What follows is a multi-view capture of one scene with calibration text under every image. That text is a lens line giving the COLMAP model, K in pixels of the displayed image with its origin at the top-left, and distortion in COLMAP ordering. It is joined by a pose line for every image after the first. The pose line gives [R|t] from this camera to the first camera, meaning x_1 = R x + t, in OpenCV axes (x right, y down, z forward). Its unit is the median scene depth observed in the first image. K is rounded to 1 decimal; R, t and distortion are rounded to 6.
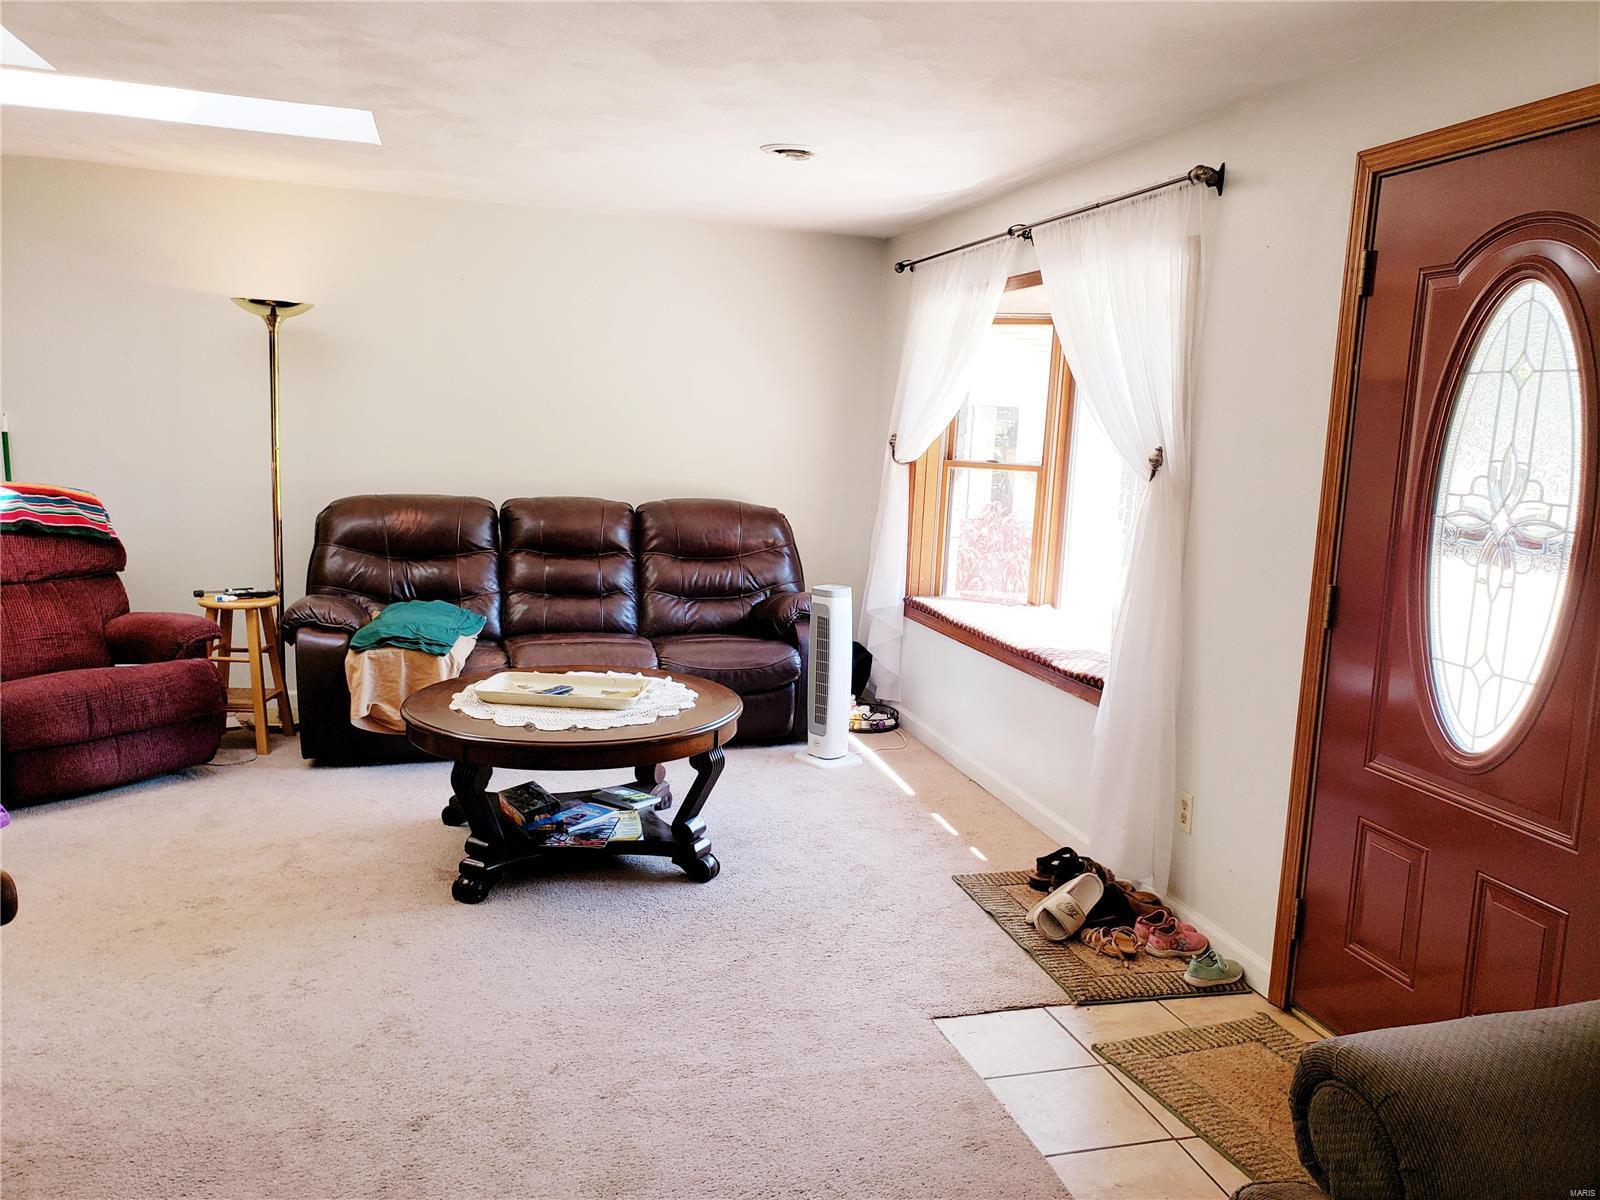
lens RADIAL K [[1229.6, 0, 825.6], [0, 1229.6, 591.7], [0, 0, 1]] dist [0.006242, 0.004171]
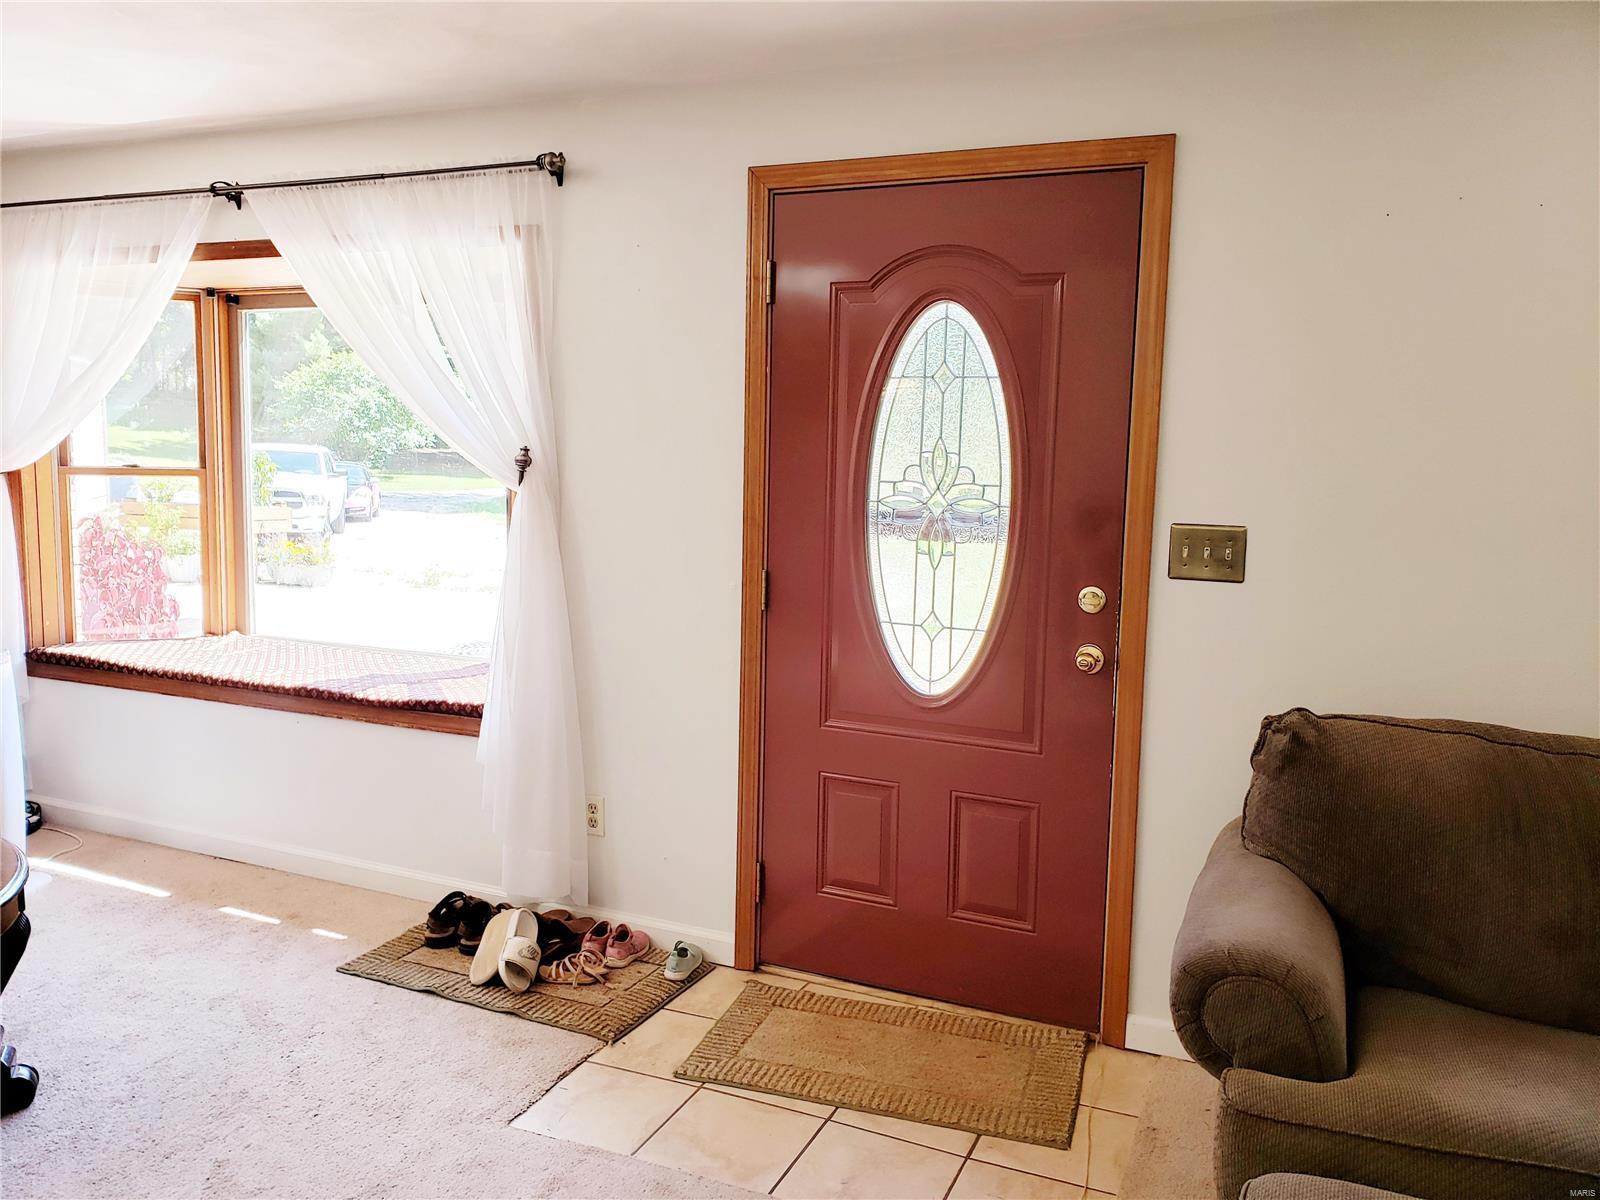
lens RADIAL K [[1231.1, 0, 787.9], [0, 1231.1, 590.7], [0, 0, 1]] dist [0.007377, 0.002218]
pose [[0.646959, -0.125321, 0.752156, -0.295447], [0.113532, 0.991239, 0.067503, -0.044257], [-0.754025, 0.041722, 0.655519, 0.210847]]
